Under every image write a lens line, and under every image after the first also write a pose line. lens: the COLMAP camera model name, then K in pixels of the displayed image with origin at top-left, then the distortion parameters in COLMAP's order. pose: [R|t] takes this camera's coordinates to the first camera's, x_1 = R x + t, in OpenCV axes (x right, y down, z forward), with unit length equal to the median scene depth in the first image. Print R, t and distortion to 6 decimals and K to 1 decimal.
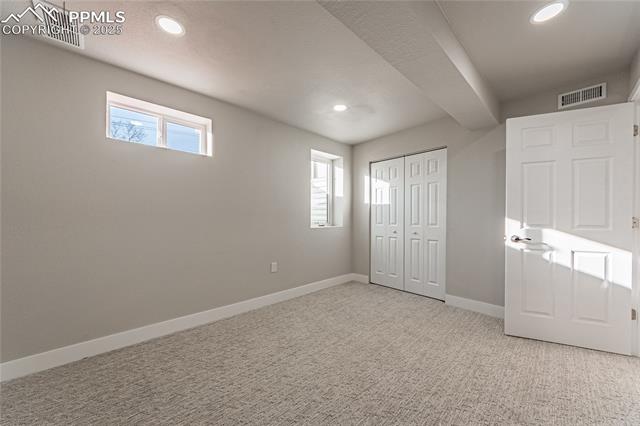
lens RADIAL K [[229.6, 0, 321.8], [0, 229.6, 215.3], [0, 0, 1]] dist [0.000107, -0.000024]
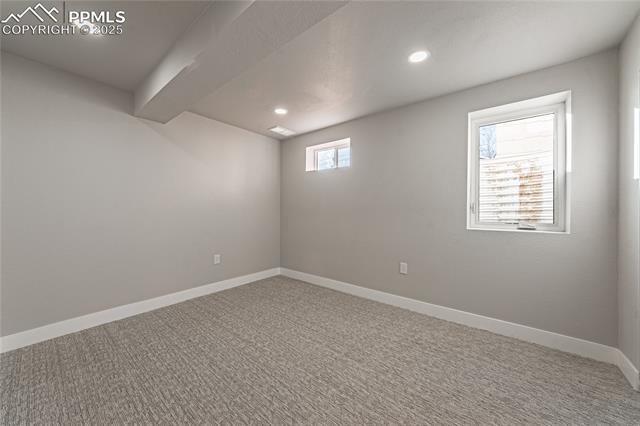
lens RADIAL K [[226.1, 0, 320.0], [0, 226.1, 213.0], [0, 0, 1]] dist [0.000224, 0.000004]
pose [[0.141611, 0.010077, -0.989871, 0.694357], [0.003958, 0.999934, 0.010746, -0.006707], [0.989914, -0.005440, 0.141562, 0.597230]]
